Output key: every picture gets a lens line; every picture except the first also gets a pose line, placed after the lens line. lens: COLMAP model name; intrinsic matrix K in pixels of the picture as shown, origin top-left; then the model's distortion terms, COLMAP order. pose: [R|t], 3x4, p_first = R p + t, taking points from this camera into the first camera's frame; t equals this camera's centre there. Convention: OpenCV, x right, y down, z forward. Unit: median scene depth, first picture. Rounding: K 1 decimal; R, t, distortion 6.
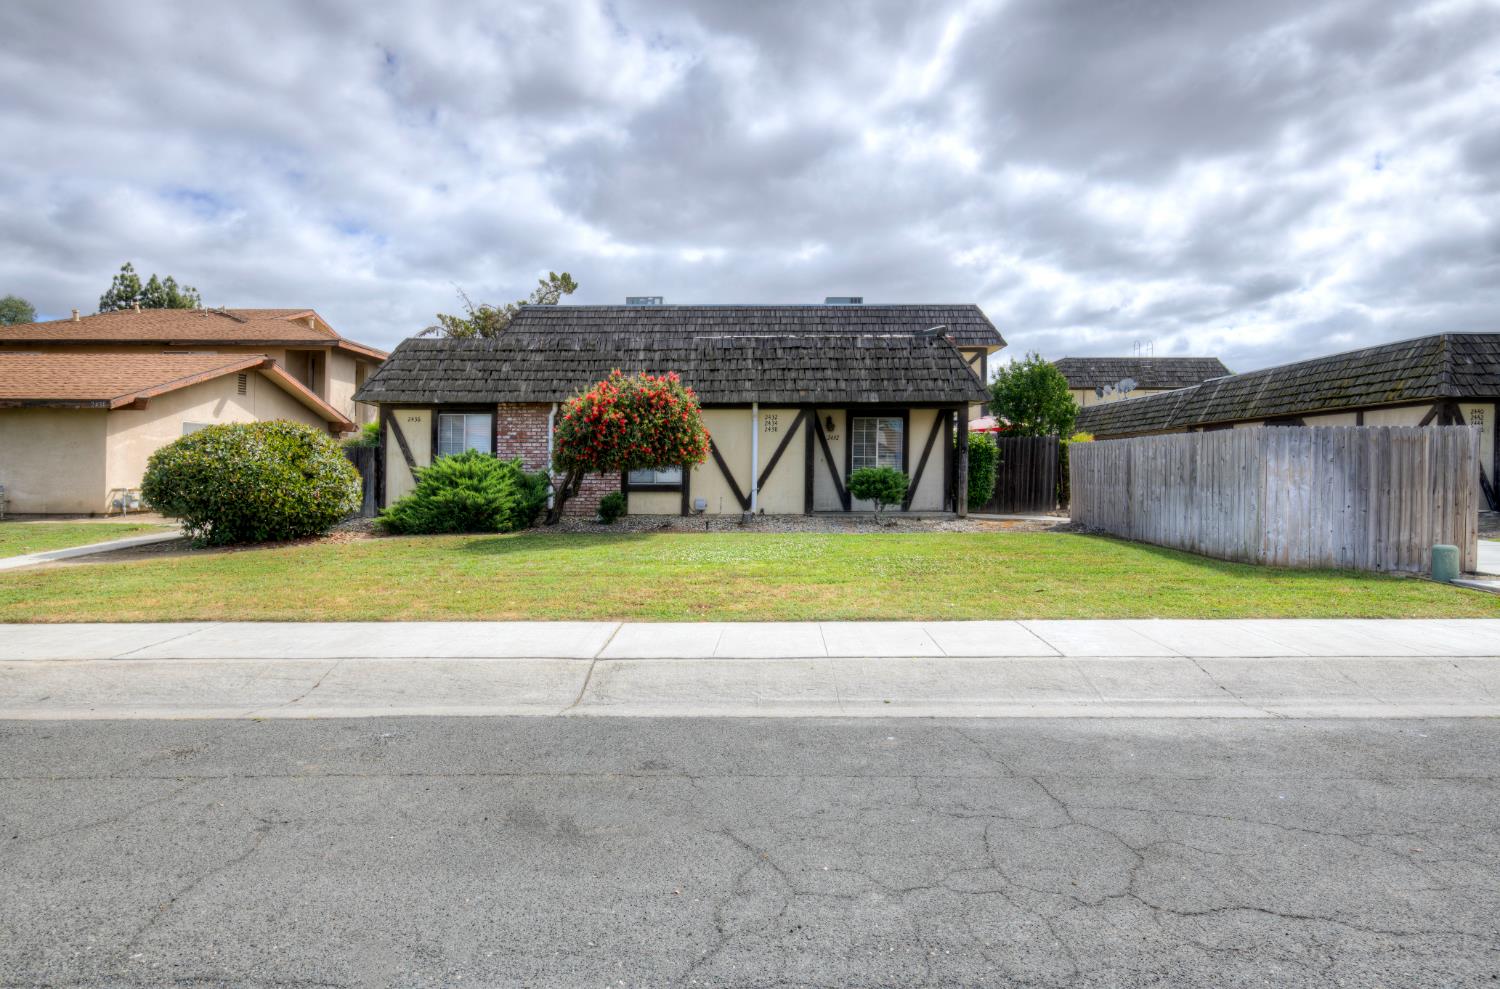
lens RADIAL K [[747.3, 0, 749.0], [0, 747.3, 473.2], [0, 0, 1]] dist [0.004235, 0.000478]
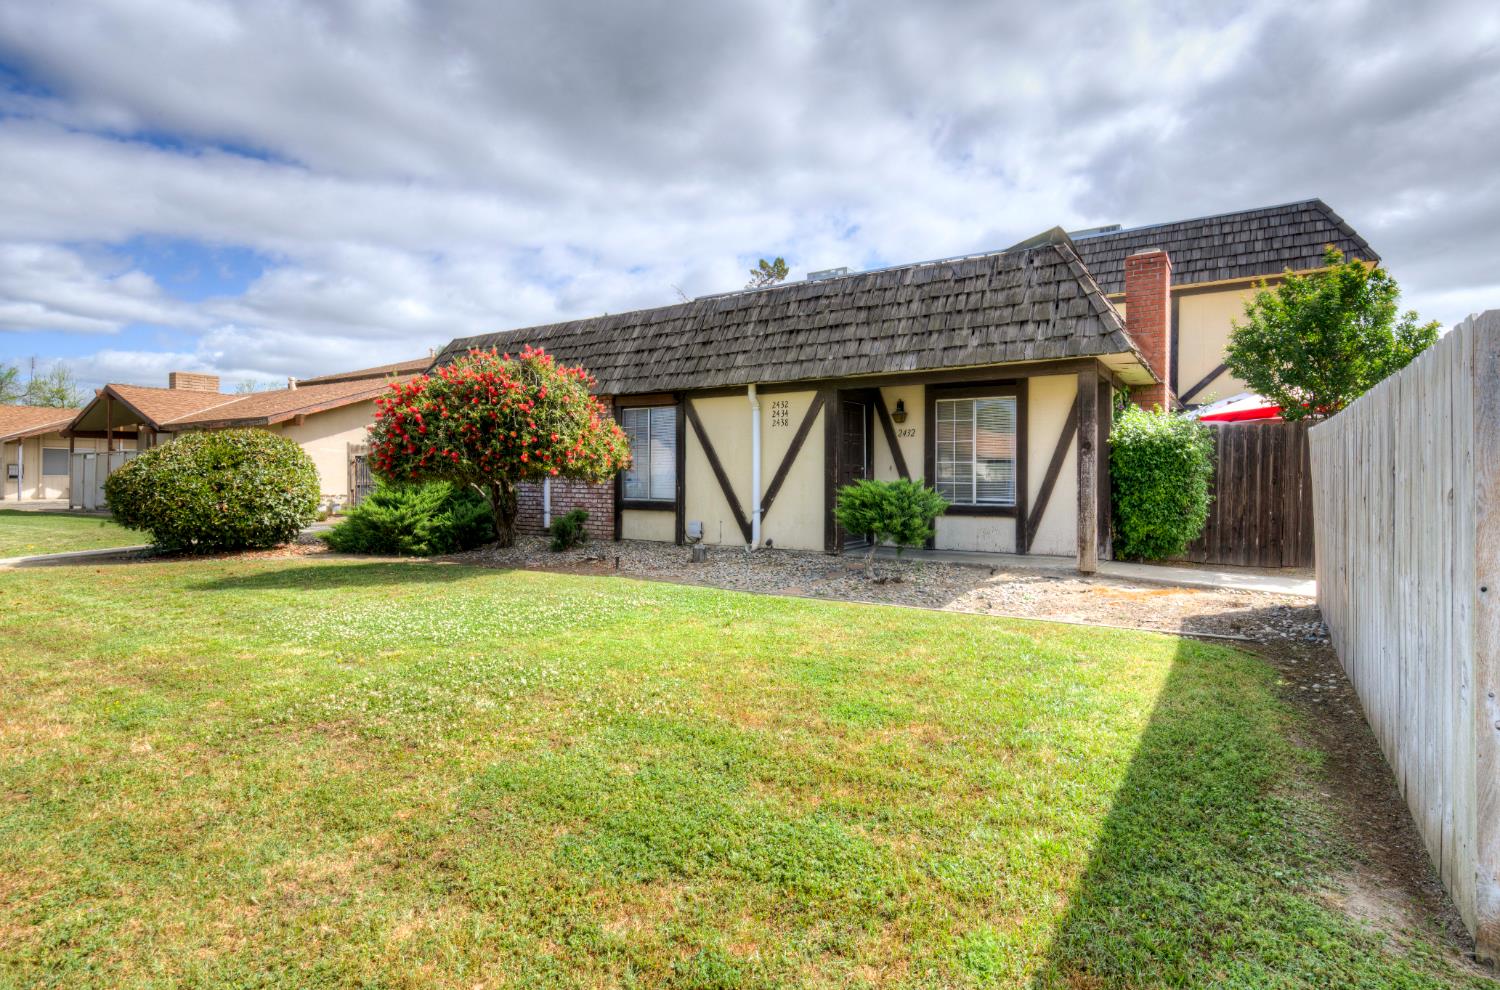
lens RADIAL K [[747.3, 0, 749.0], [0, 747.3, 473.7], [0, 0, 1]] dist [0.004235, 0.000478]
pose [[0.847541, 0.001231, -0.530729, 0.365730], [-0.004957, 0.999972, -0.005596, -0.008620], [0.530707, 0.007373, 0.847523, 0.411881]]
